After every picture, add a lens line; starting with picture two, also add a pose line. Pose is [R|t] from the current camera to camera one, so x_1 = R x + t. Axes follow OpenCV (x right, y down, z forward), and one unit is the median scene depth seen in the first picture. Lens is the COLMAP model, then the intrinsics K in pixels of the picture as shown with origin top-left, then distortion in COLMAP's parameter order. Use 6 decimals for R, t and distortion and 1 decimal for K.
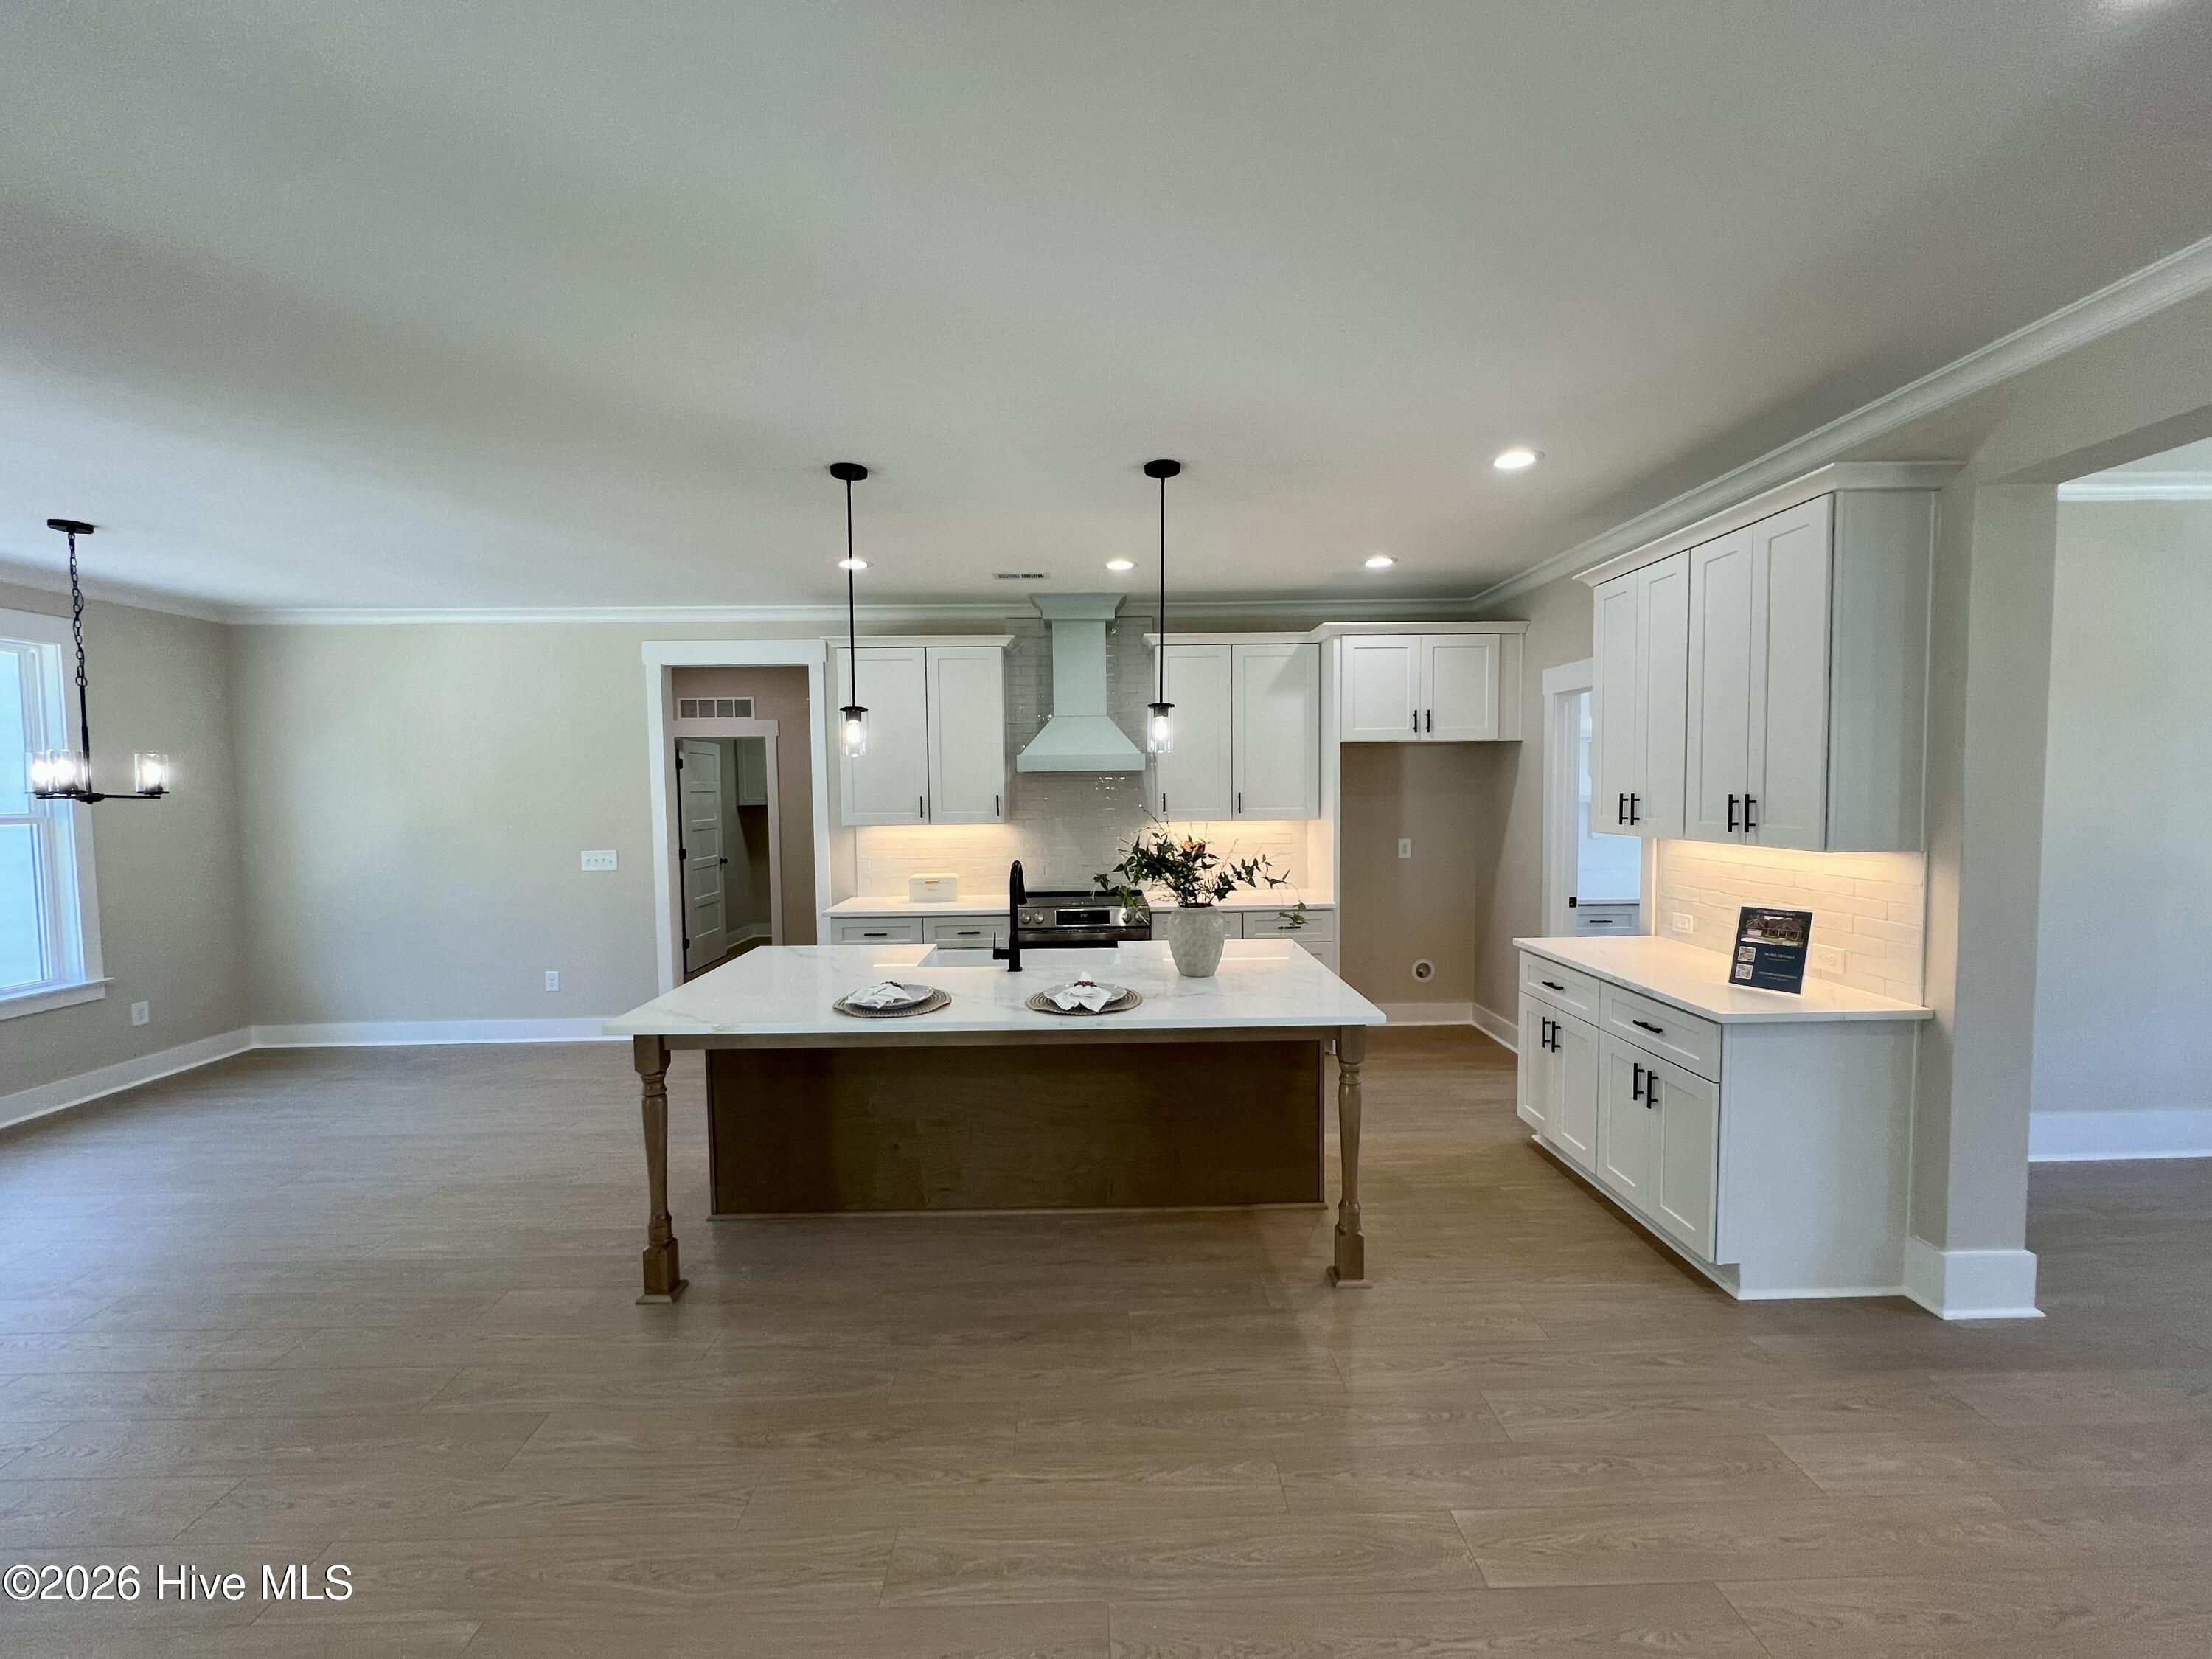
lens RADIAL K [[881.2, 0, 1110.2], [0, 881.2, 826.6], [0, 0, 1]] dist [-0.006745, -0.000108]
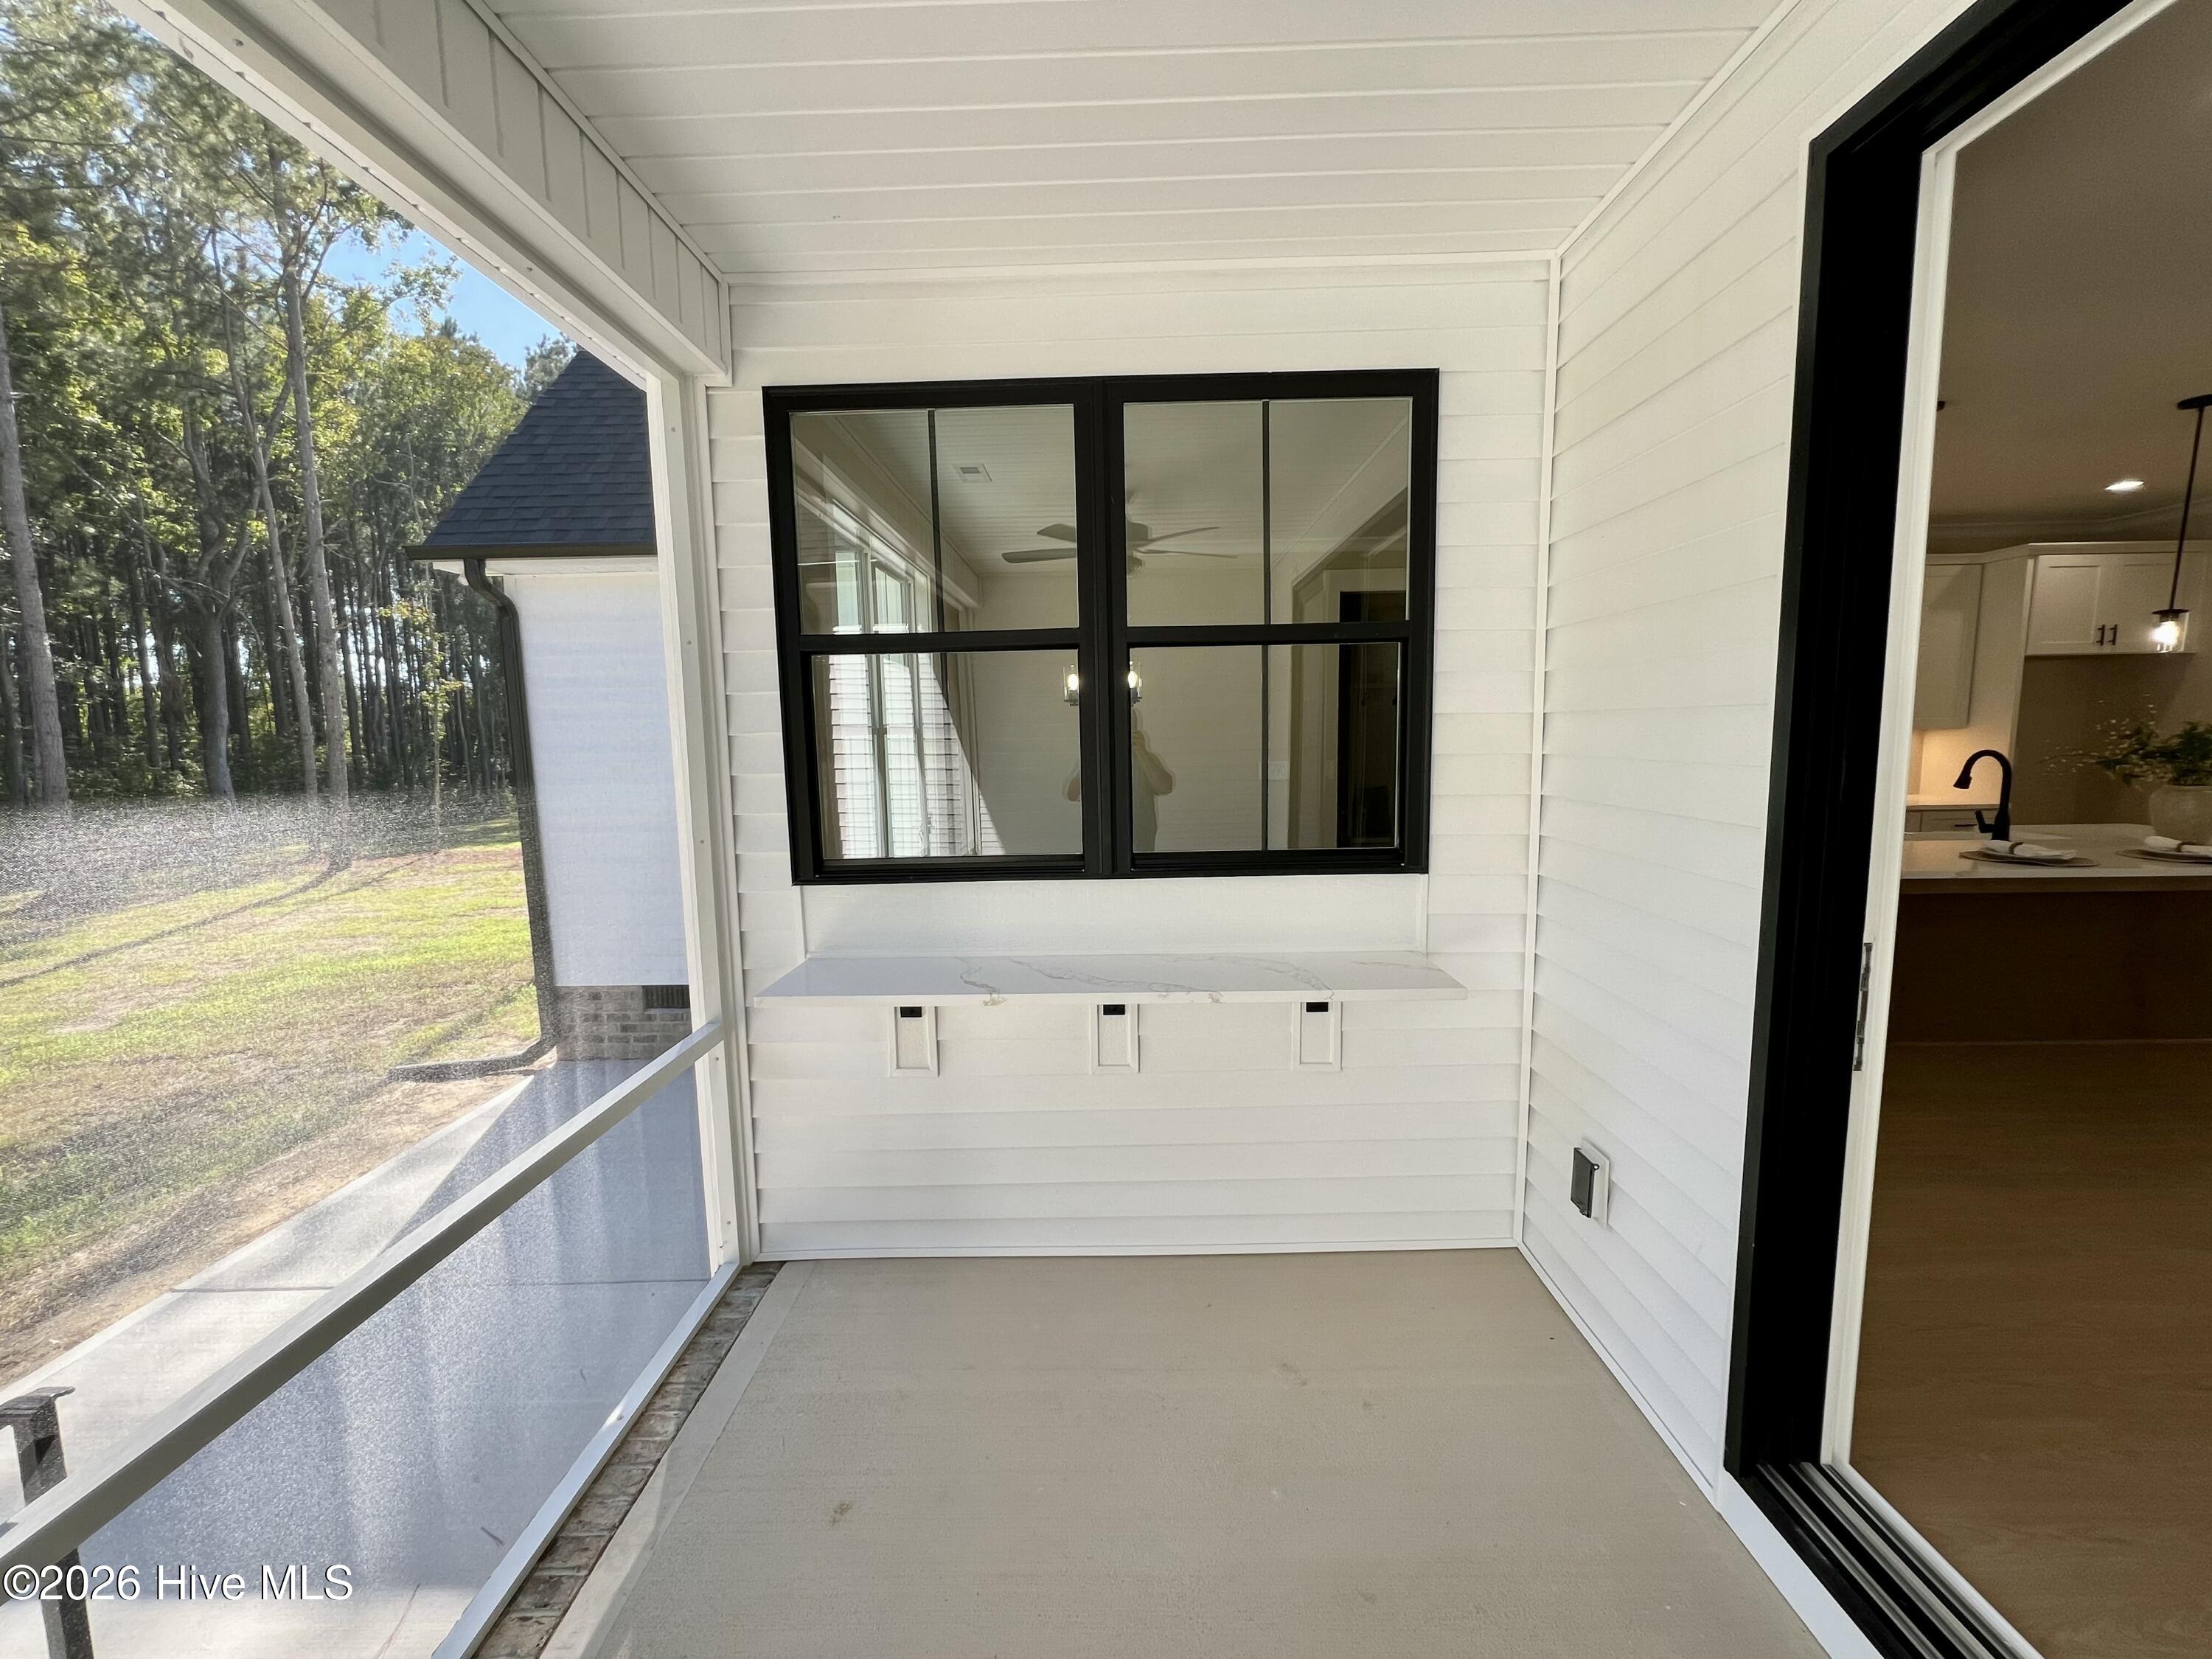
lens RADIAL K [[884.0, 0, 1116.6], [0, 884.0, 828.1], [0, 0, 1]] dist [-0.006935, 0.000177]
pose [[0.999536, 0.000164, -0.030467, -0.782424], [0.001840, 0.997835, 0.065745, 0.042016], [0.030412, -0.065771, 0.997371, -0.127054]]
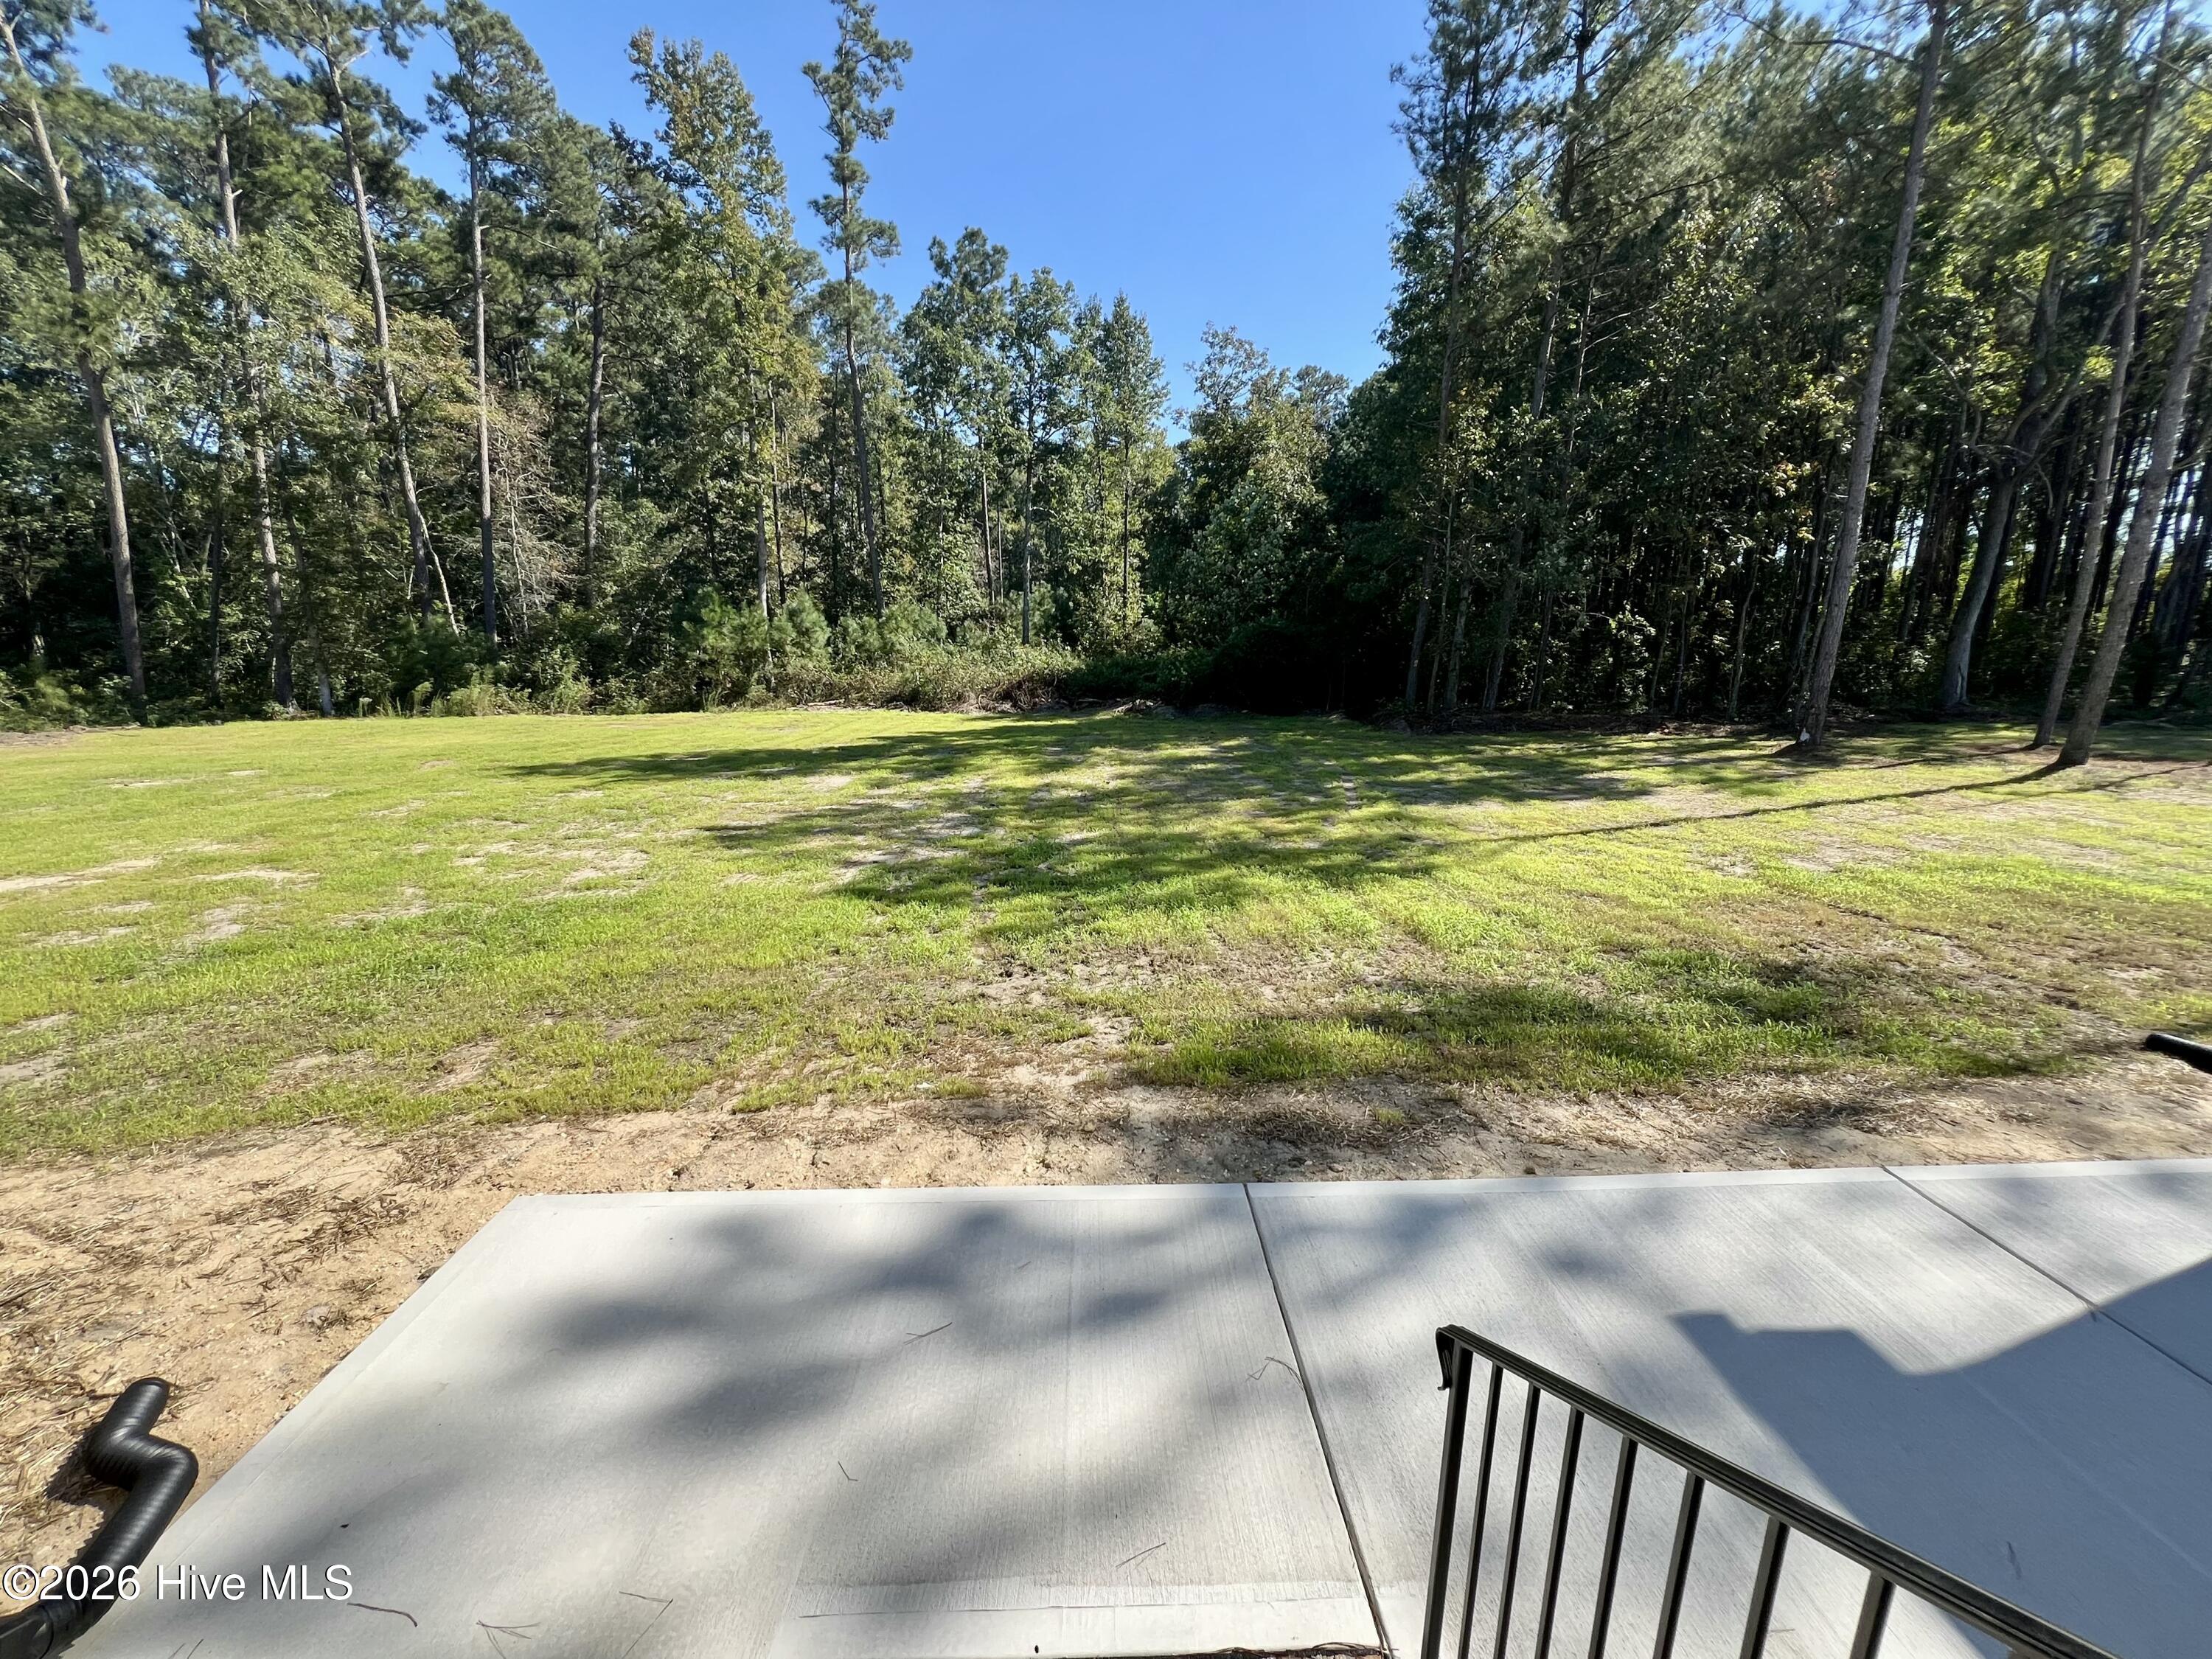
lens RADIAL K [[884.0, 0, 1106.2], [0, 884.0, 843.5], [0, 0, 1]] dist [-0.006935, 0.000177]
pose [[0.000353, 0.243943, -0.969789, -1.020842], [-0.035483, 0.969182, 0.243777, 0.080715], [0.999370, 0.034325, 0.008998, -0.073034]]
